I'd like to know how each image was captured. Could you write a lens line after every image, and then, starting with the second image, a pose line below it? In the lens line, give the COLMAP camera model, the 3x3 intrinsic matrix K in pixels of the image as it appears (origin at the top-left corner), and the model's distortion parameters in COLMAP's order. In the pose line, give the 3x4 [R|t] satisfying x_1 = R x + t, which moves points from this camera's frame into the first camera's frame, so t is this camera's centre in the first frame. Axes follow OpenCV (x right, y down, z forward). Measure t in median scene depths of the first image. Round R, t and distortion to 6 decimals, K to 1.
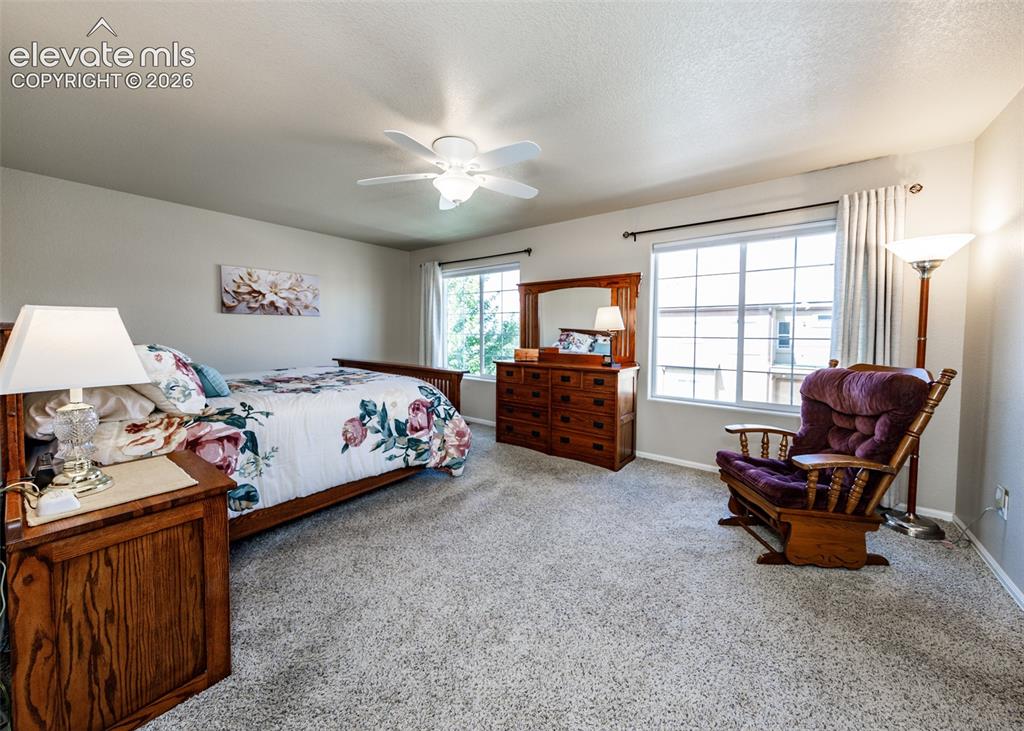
lens RADIAL K [[370.7, 0, 517.9], [0, 370.7, 339.2], [0, 0, 1]] dist [0.015275, 0.000044]
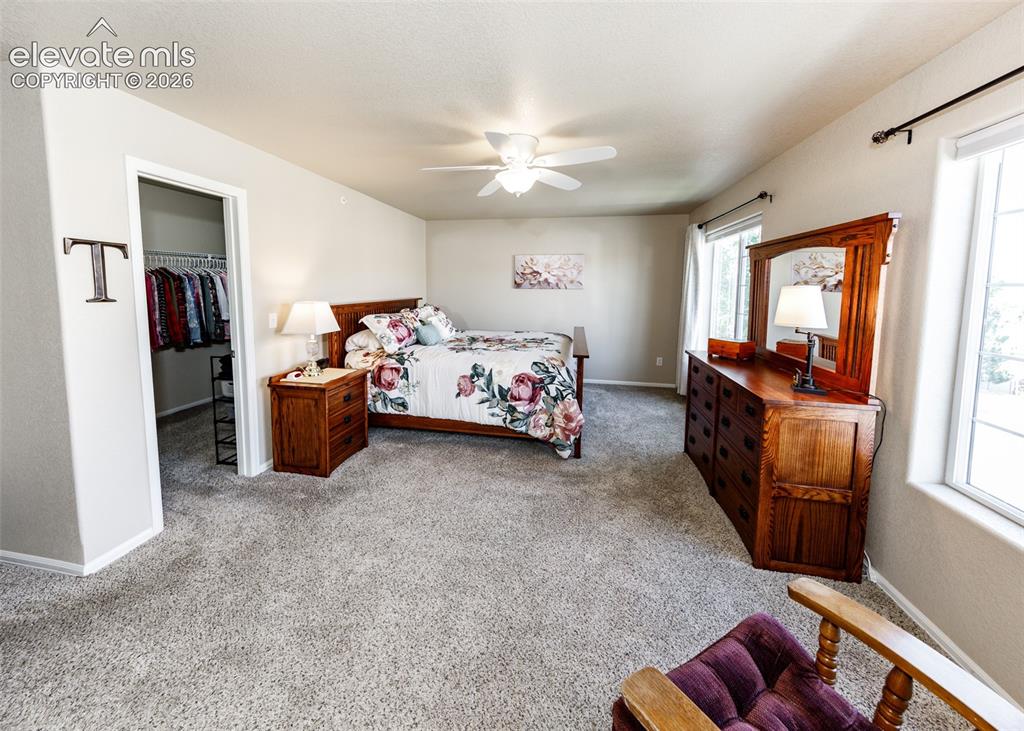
lens RADIAL K [[370.7, 0, 506.3], [0, 370.7, 315.6], [0, 0, 1]] dist [0.015275, 0.000044]
pose [[0.455283, 0.071944, -0.887435, 0.705423], [-0.030649, 0.997406, 0.065135, -0.084147], [0.889819, -0.002456, 0.456307, 0.456549]]
